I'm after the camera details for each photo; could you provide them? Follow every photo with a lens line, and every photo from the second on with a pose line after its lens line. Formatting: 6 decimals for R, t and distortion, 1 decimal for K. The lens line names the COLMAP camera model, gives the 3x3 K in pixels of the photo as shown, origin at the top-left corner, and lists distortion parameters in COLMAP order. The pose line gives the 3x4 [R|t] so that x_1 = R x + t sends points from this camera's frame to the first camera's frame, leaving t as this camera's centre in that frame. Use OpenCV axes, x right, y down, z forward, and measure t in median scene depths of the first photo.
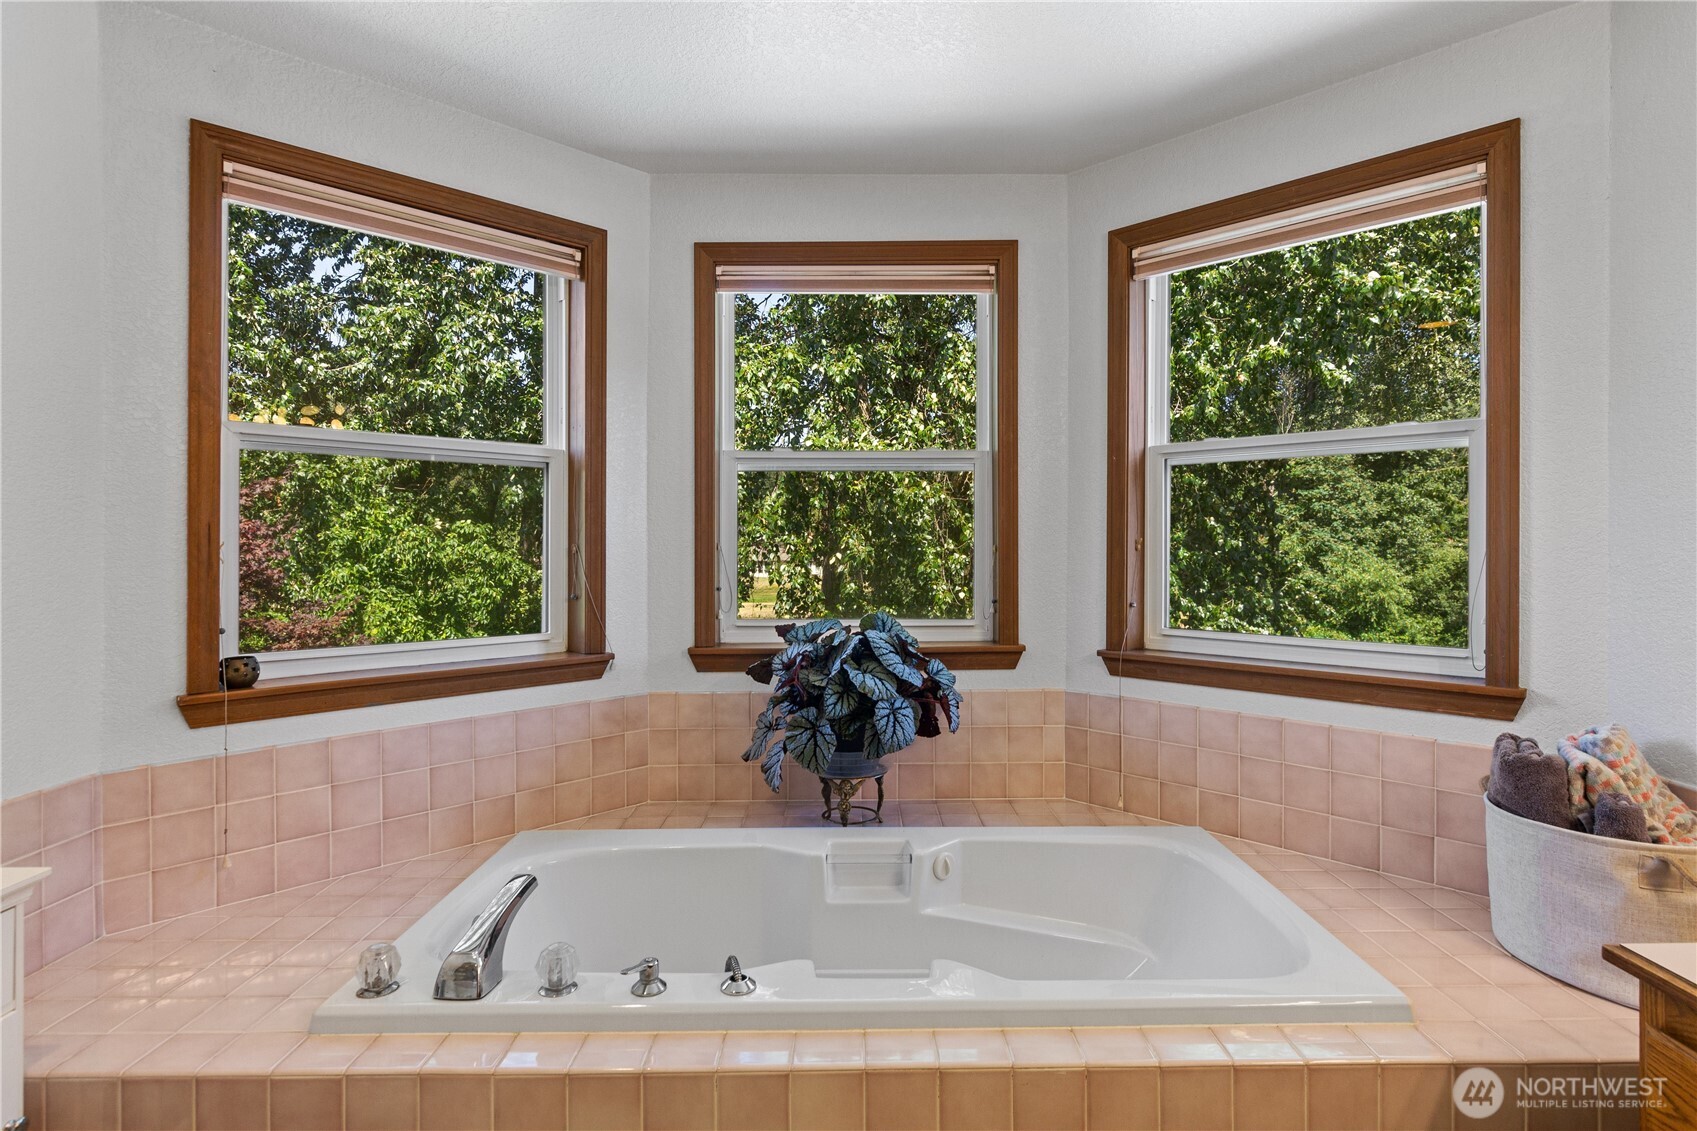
lens RADIAL K [[879.0, 0, 843.9], [0, 879.0, 551.0], [0, 0, 1]] dist [-0.001685, 0.001406]
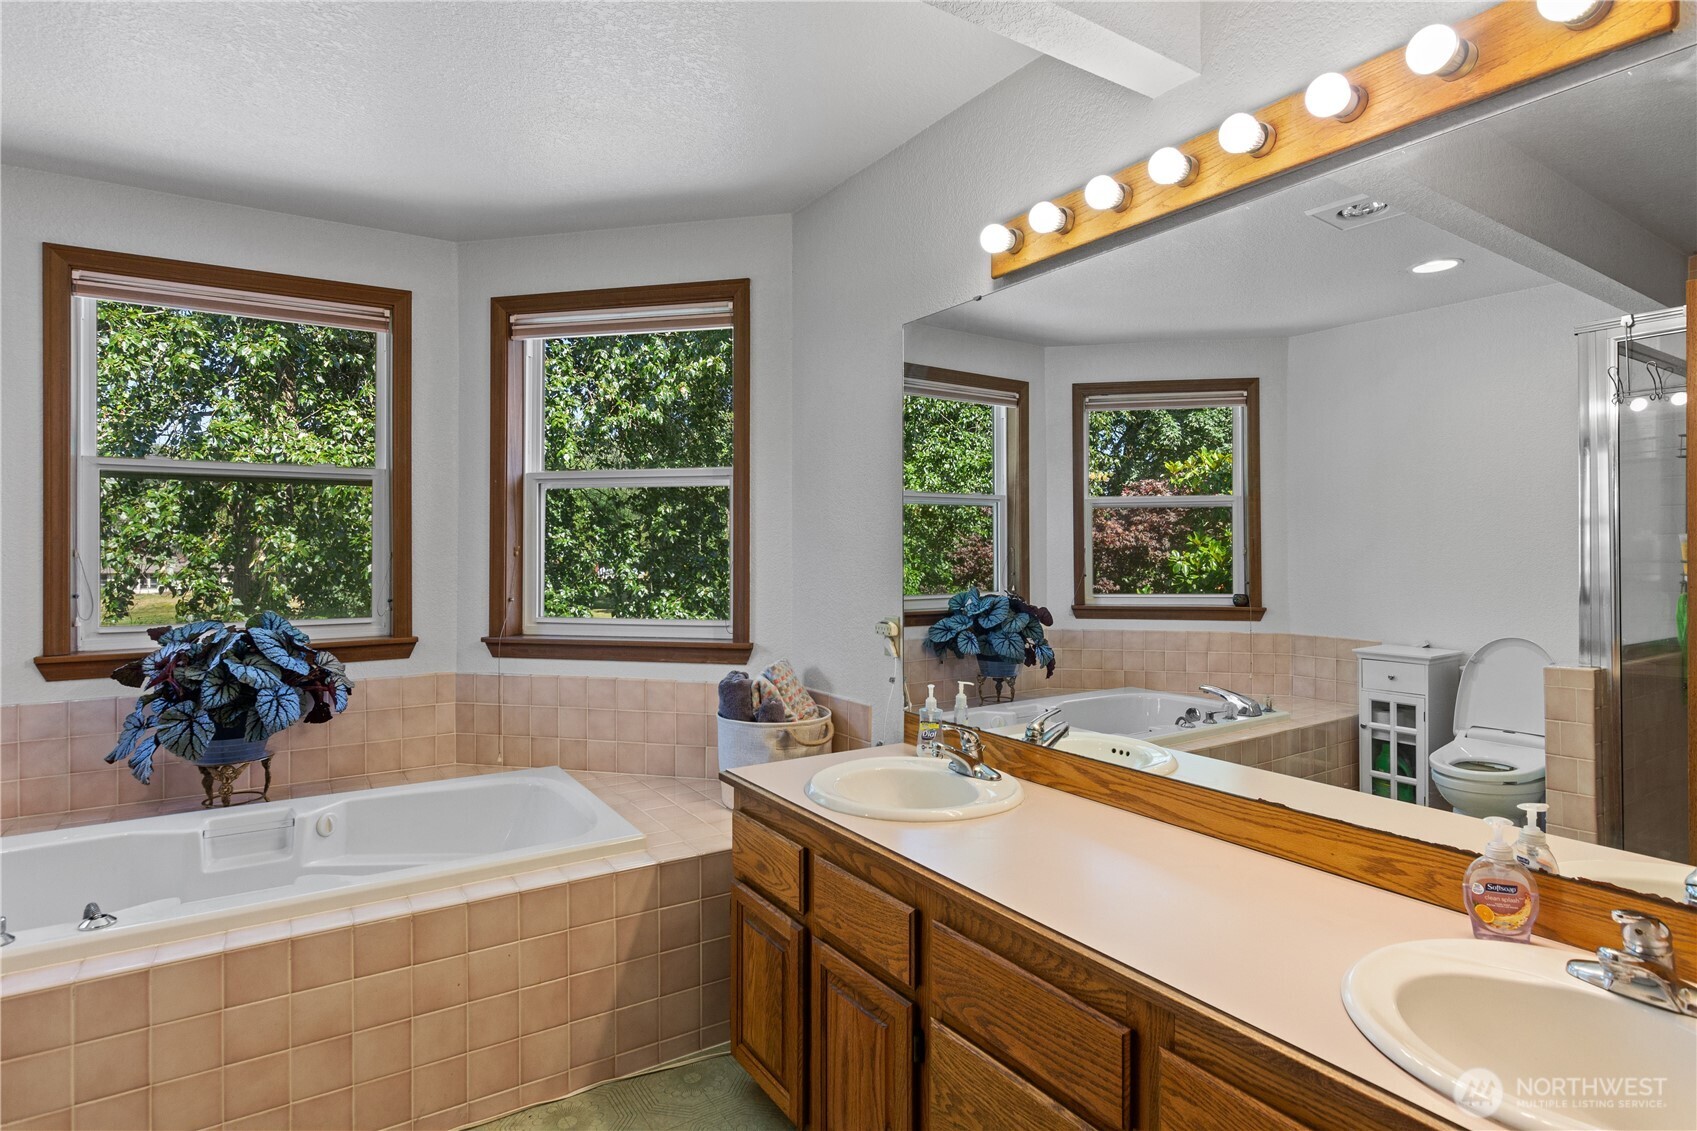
lens RADIAL K [[879.0, 0, 843.9], [0, 879.0, 551.0], [0, 0, 1]] dist [-0.001685, 0.001406]
pose [[0.837331, -0.000640, 0.546695, 0.045503], [0.004873, 0.999968, -0.006294, 0.002833], [-0.546674, 0.007934, 0.837308, -0.332262]]
